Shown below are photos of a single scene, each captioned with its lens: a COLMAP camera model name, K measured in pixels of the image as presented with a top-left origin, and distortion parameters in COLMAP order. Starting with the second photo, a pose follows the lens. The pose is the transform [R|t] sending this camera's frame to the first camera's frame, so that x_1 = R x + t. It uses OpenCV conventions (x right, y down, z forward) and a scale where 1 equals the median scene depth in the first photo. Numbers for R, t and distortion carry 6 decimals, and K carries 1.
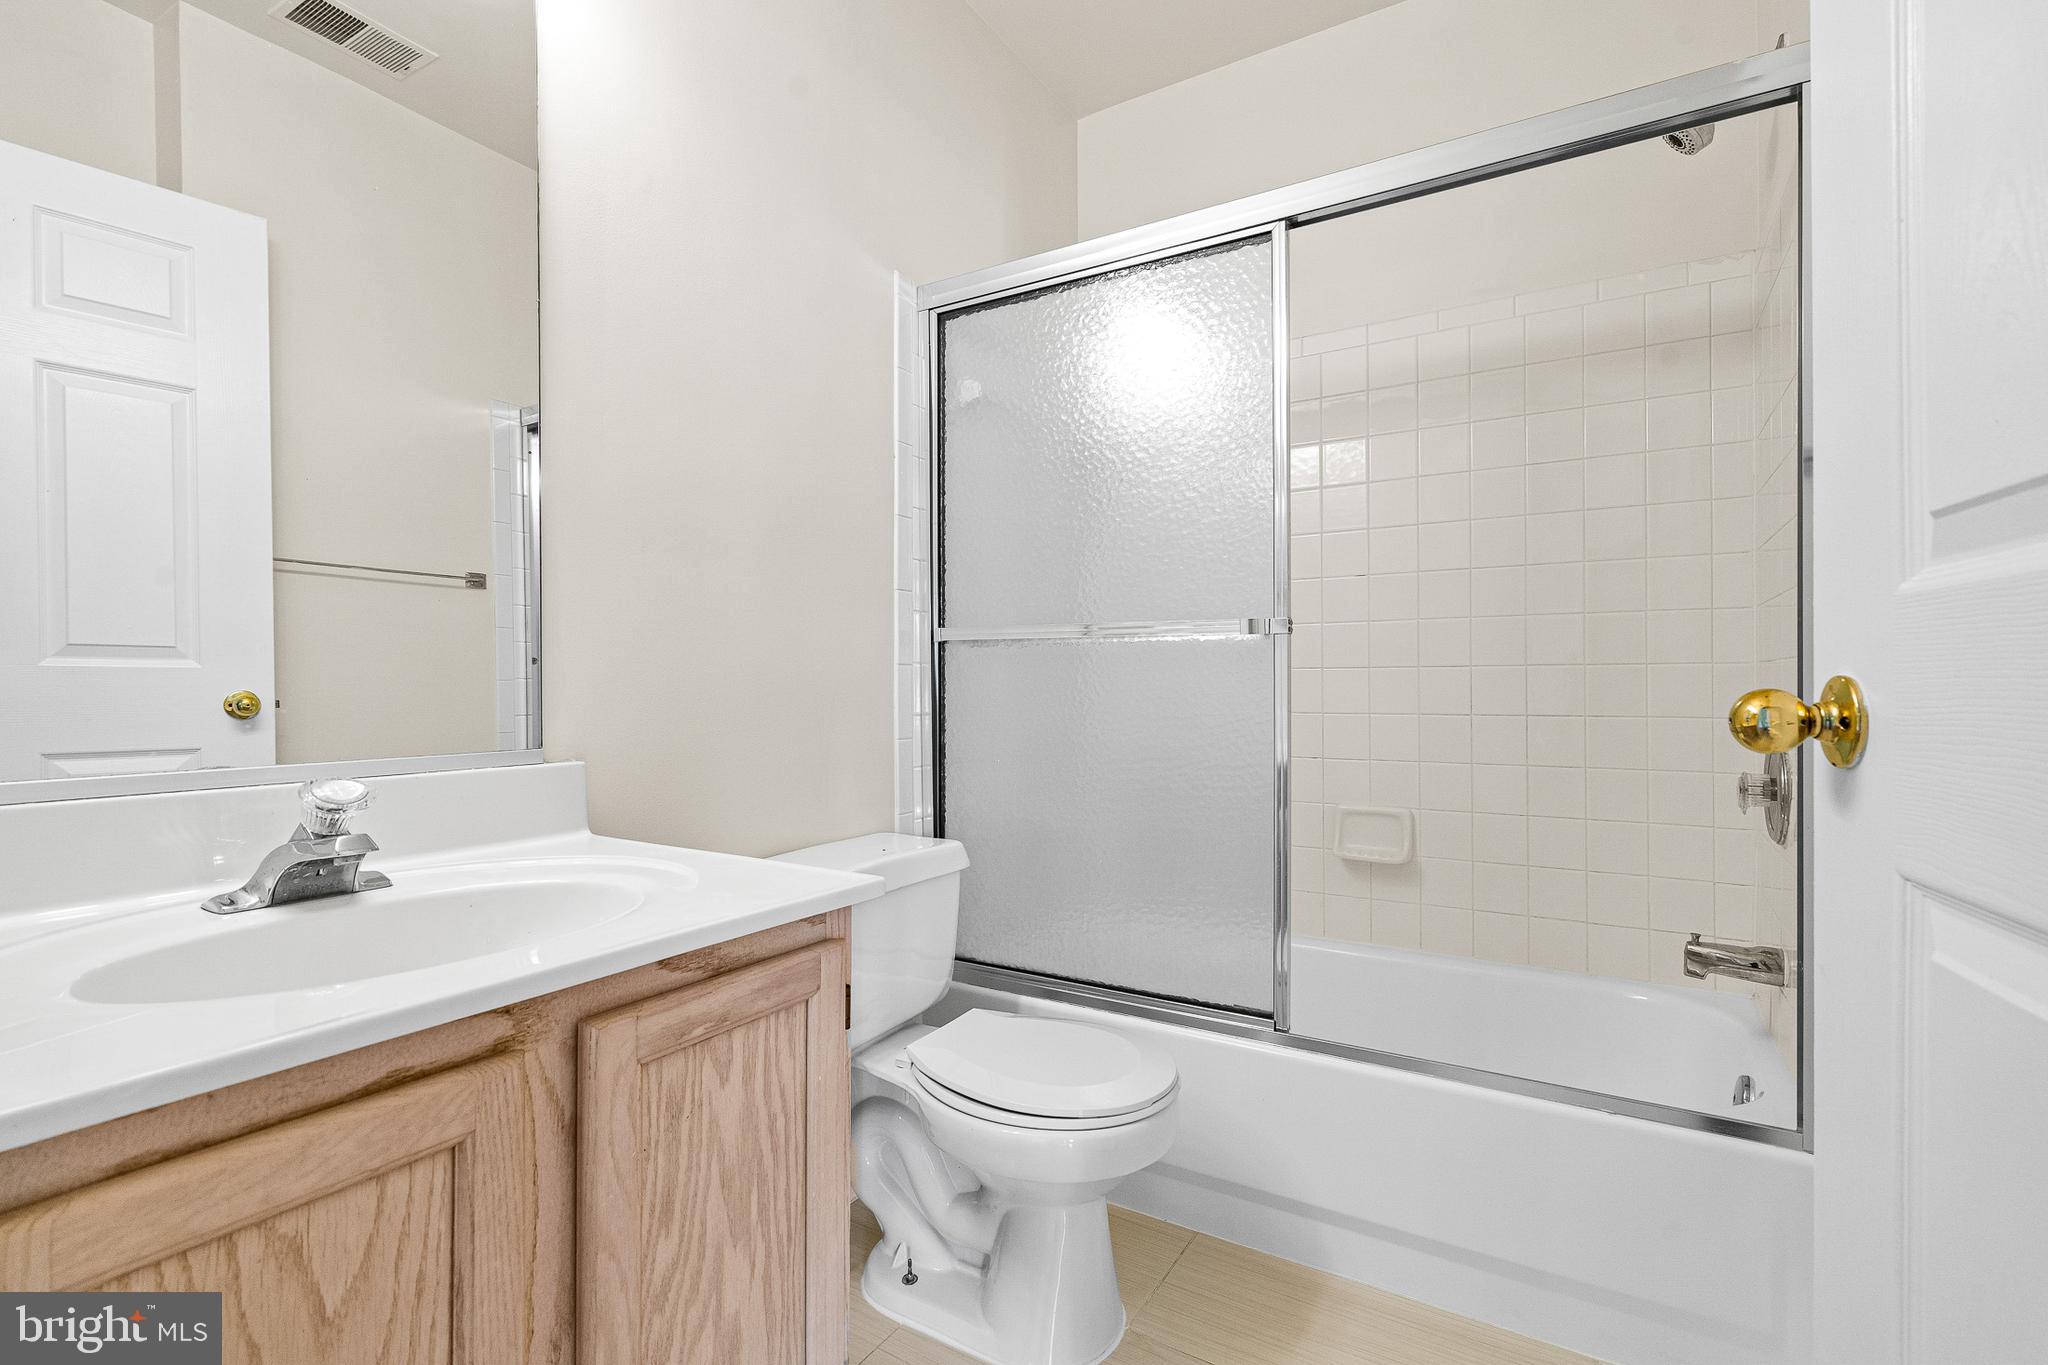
lens RADIAL K [[931.7, 0, 1025.0], [0, 931.7, 683.1], [0, 0, 1]] dist [-0.010026, 0.001736]
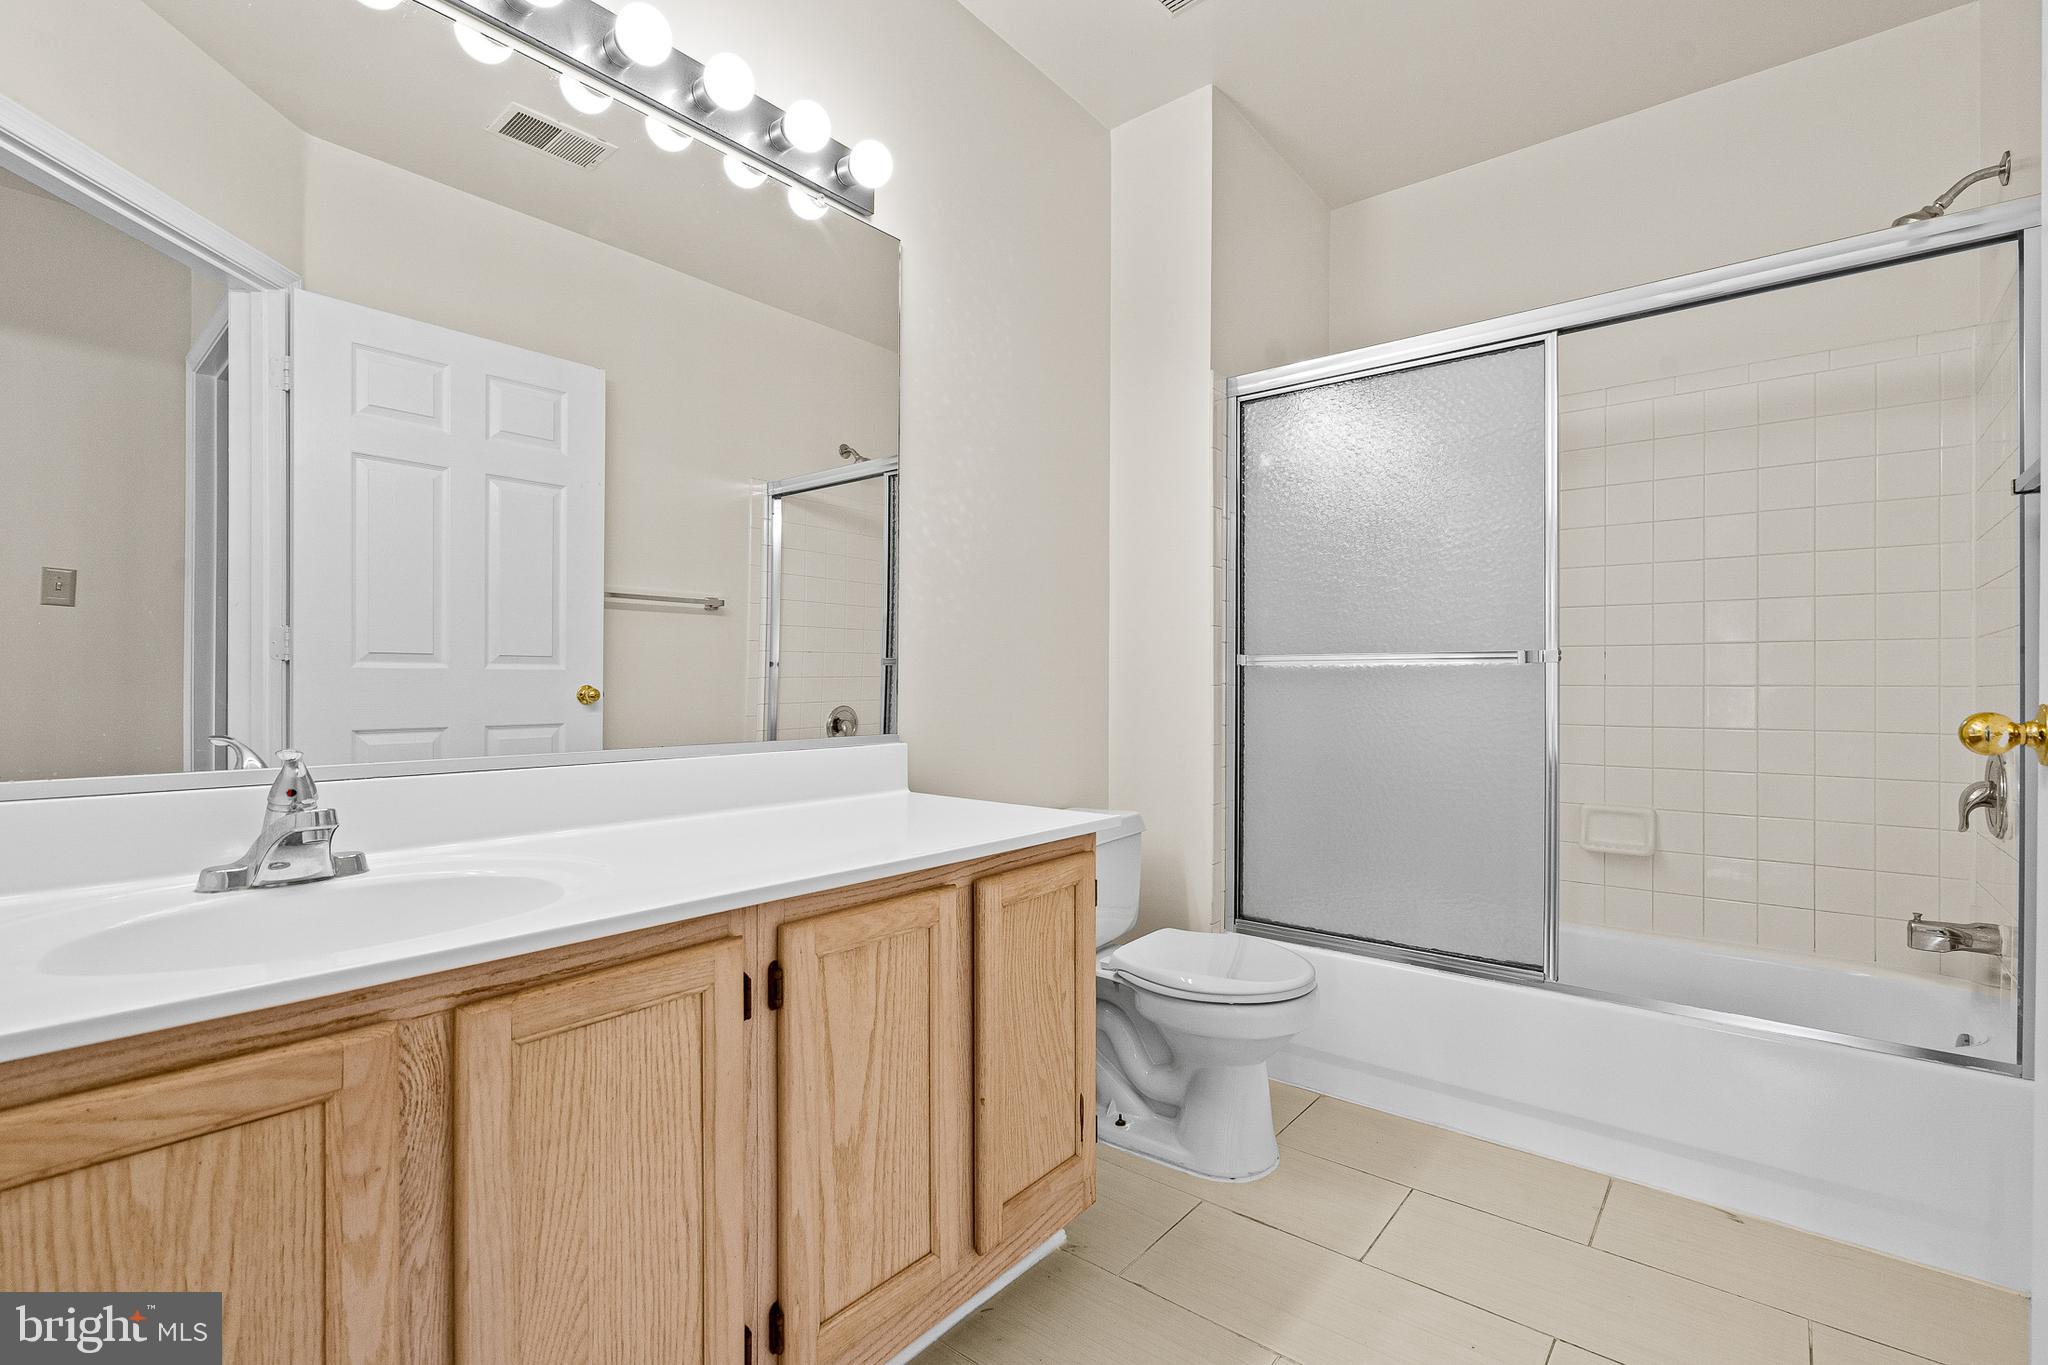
lens RADIAL K [[931.7, 0, 1022.7], [0, 931.7, 681.8], [0, 0, 1]] dist [-0.010026, 0.001736]
pose [[0.990503, 0.009818, -0.137139, -0.279734], [-0.011391, 0.999878, -0.010689, -0.005935], [0.137018, 0.012149, 0.990494, -0.360194]]
